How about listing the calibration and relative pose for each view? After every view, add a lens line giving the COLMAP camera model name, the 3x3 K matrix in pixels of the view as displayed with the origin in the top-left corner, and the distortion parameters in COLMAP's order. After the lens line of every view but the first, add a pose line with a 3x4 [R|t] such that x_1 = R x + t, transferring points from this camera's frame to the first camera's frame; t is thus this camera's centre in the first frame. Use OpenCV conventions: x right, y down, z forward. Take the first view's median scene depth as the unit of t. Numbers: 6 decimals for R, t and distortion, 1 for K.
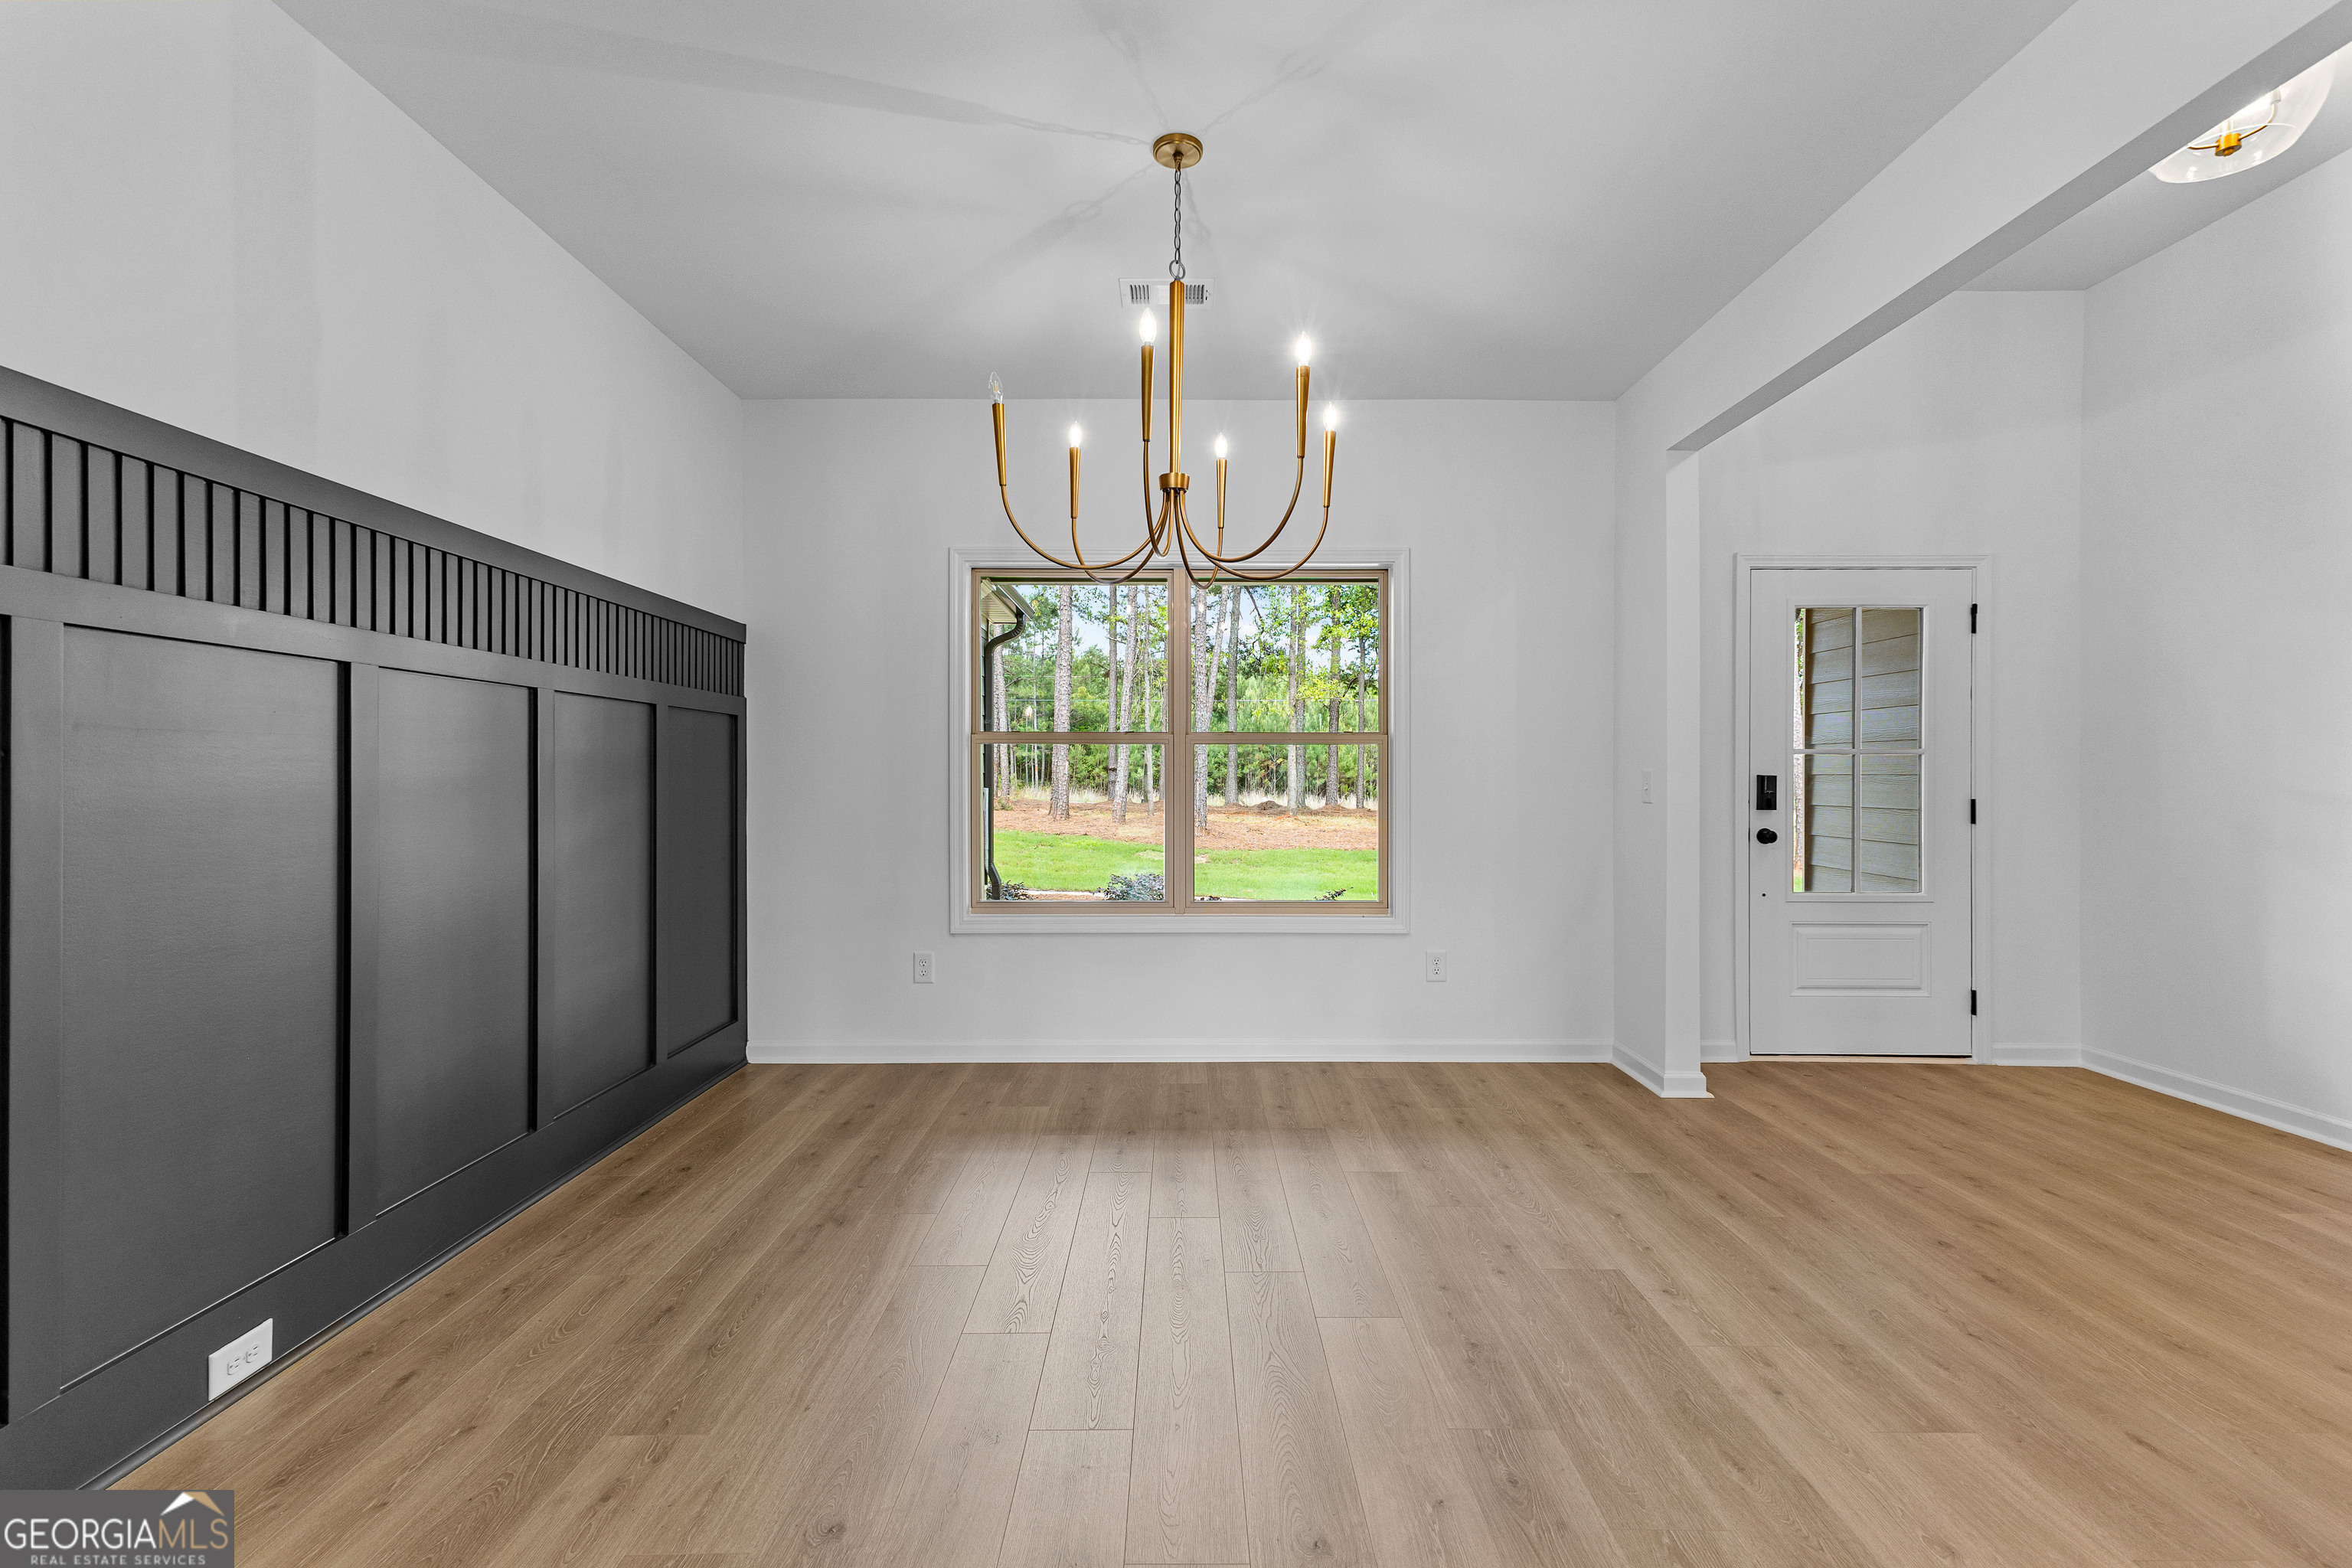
lens RADIAL K [[1020.5, 0, 1183.9], [0, 1020.5, 776.3], [0, 0, 1]] dist [0.007976, 0.000039]
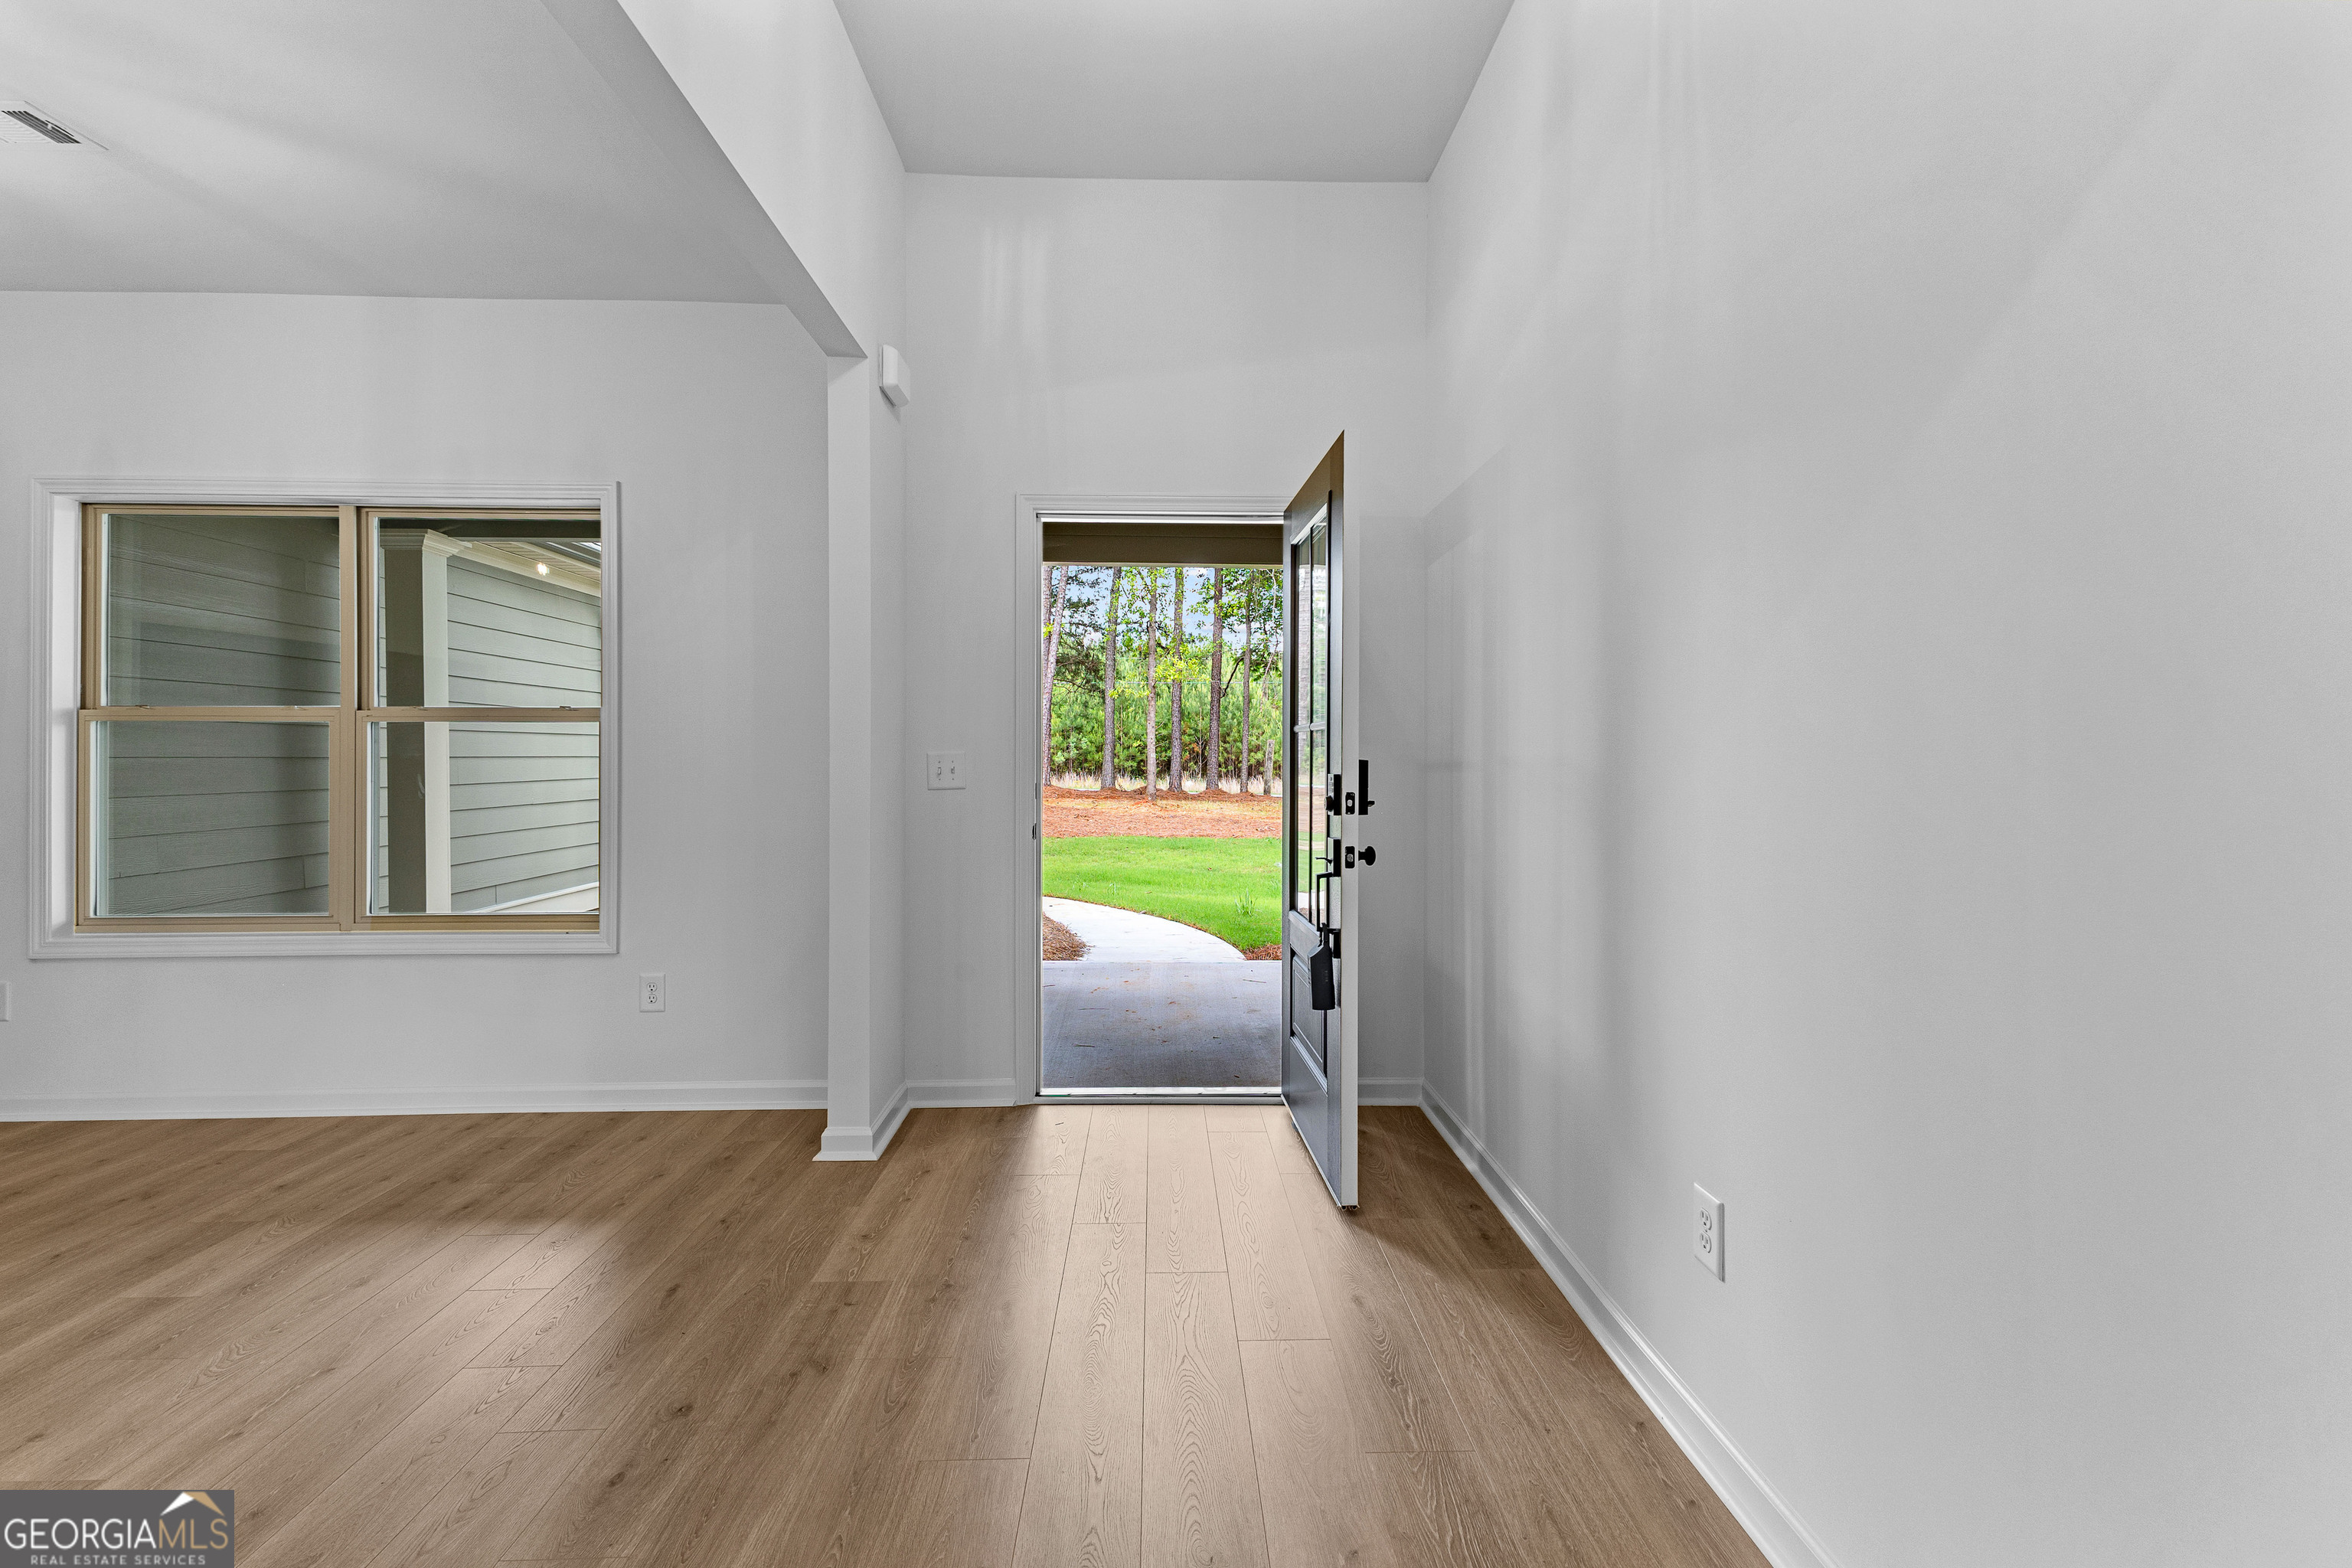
lens RADIAL K [[1039.5, 0, 1175.1], [0, 1039.5, 762.2], [0, 0, 1]] dist [0.019943, 0.000108]
pose [[0.999762, -0.002719, 0.021654, 0.756597], [0.002667, 0.999993, 0.002456, 0.001313], [-0.021660, -0.002398, 0.999763, 0.183075]]
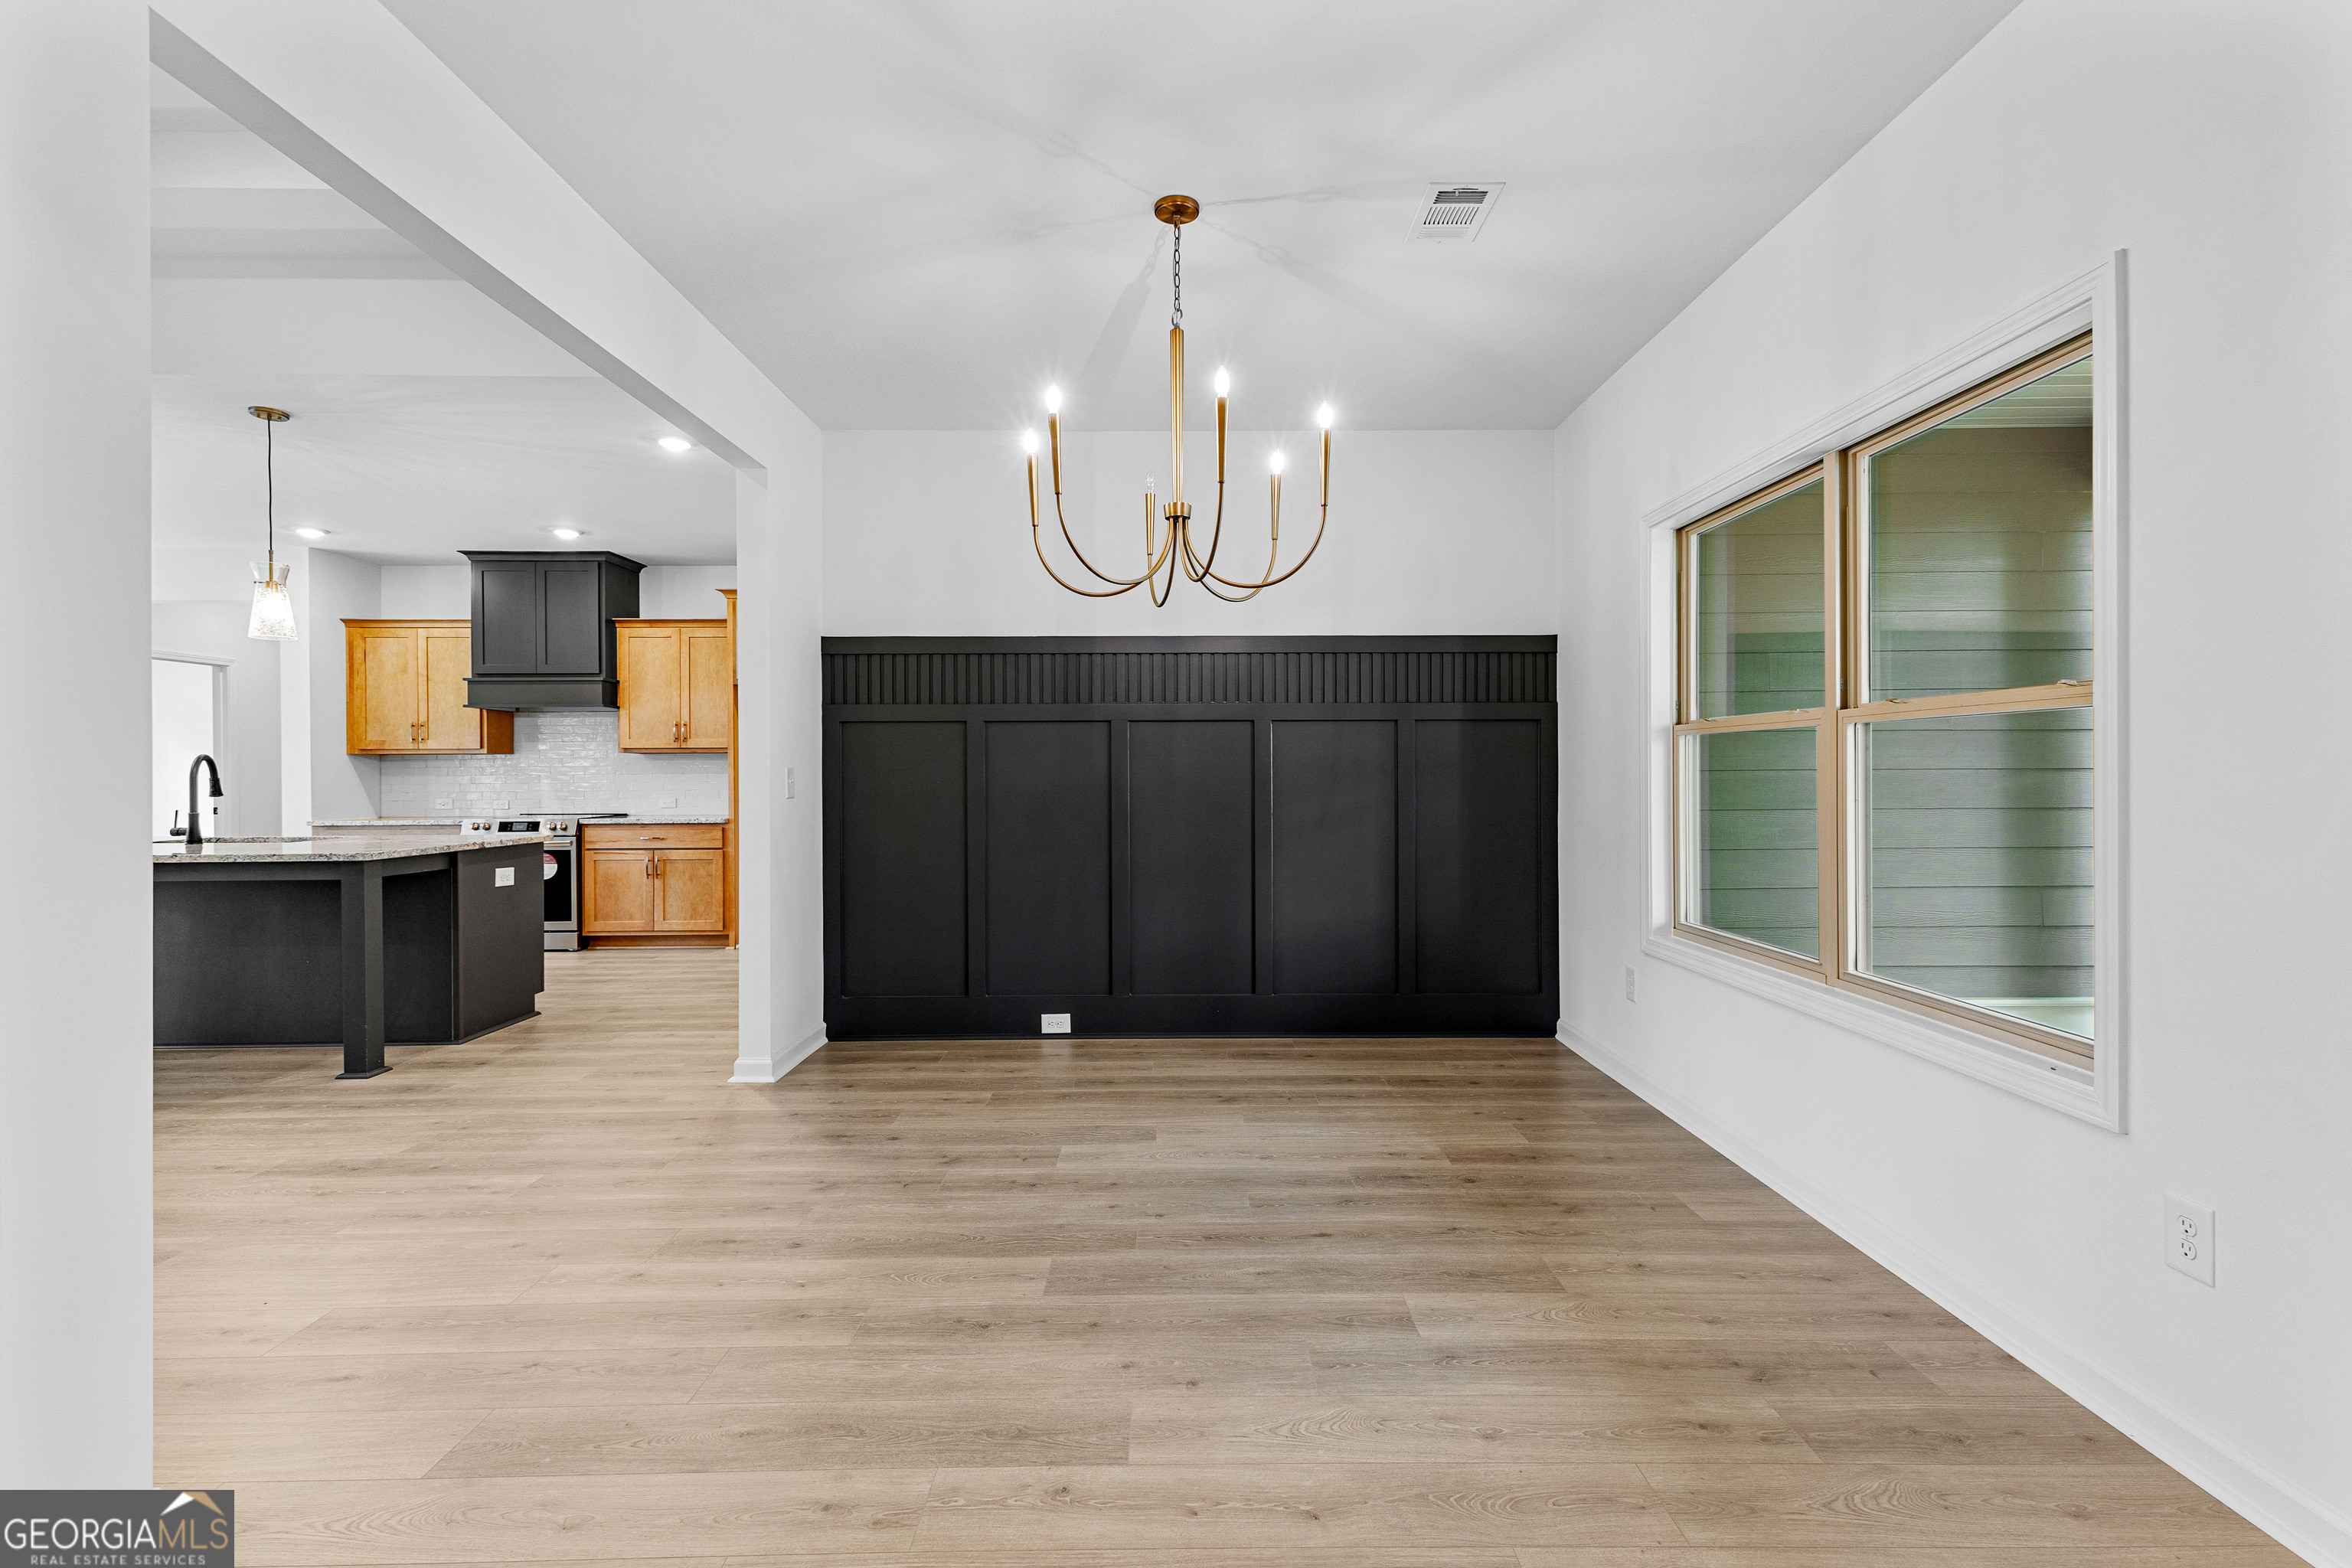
lens RADIAL K [[1020.5, 0, 1183.9], [0, 1020.5, 776.3], [0, 0, 1]] dist [0.007976, 0.000039]
pose [[0.004803, -0.000604, -0.999988, 0.766398], [0.002745, 0.999996, -0.000591, 0.001478], [0.999985, -0.002742, 0.004805, 0.696660]]
